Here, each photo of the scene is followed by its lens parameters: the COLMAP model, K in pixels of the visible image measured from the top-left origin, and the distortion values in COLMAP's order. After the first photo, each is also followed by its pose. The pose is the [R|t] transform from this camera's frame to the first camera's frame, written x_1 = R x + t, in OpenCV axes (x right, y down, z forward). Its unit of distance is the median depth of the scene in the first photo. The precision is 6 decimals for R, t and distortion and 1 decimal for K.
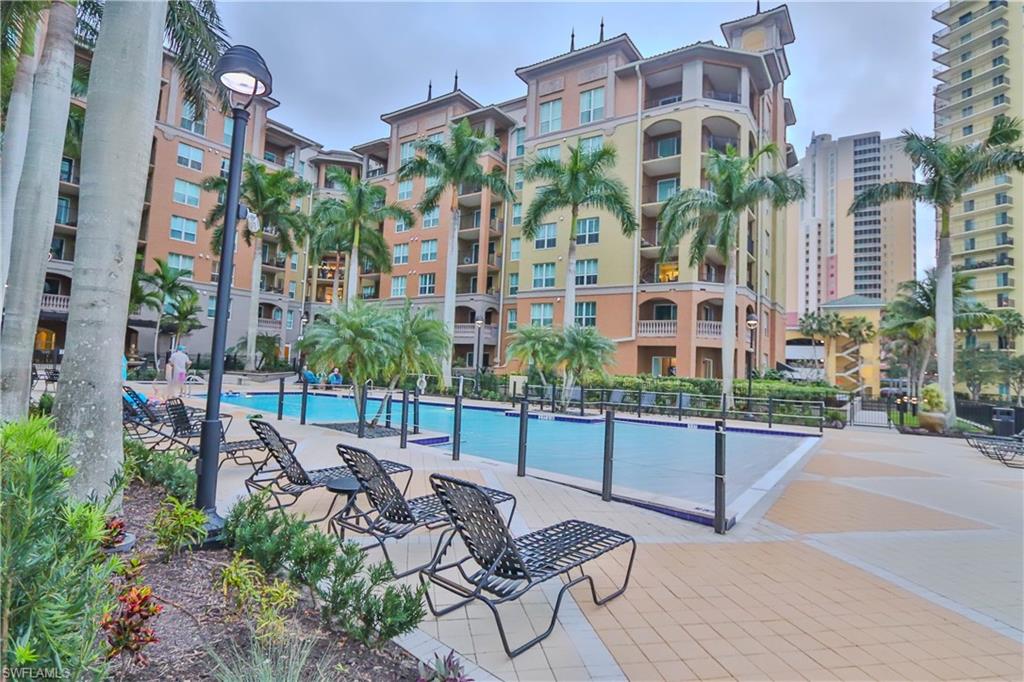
lens RADIAL K [[525.8, 0, 519.1], [0, 525.8, 337.6], [0, 0, 1]] dist [-0.016863, 0.002315]
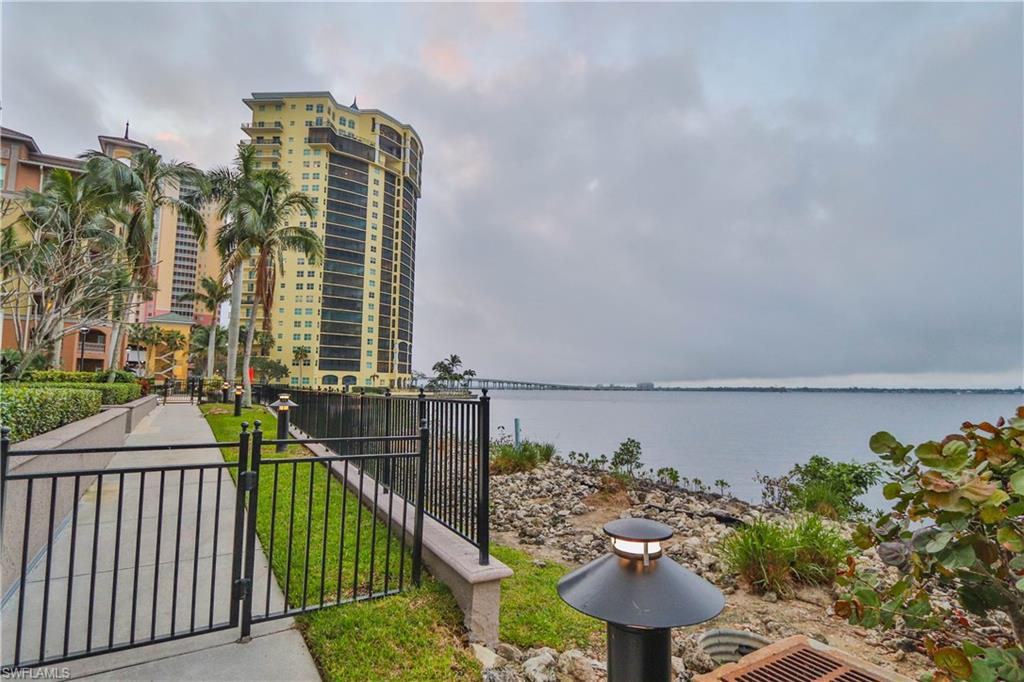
lens RADIAL K [[525.8, 0, 518.9], [0, 525.8, 342.1], [0, 0, 1]] dist [-0.016863, 0.002315]
pose [[0.393740, 0.043141, 0.918209, -0.242097], [-0.055078, 0.998211, -0.023282, -0.026788], [-0.917570, -0.041406, 0.395412, -0.358205]]
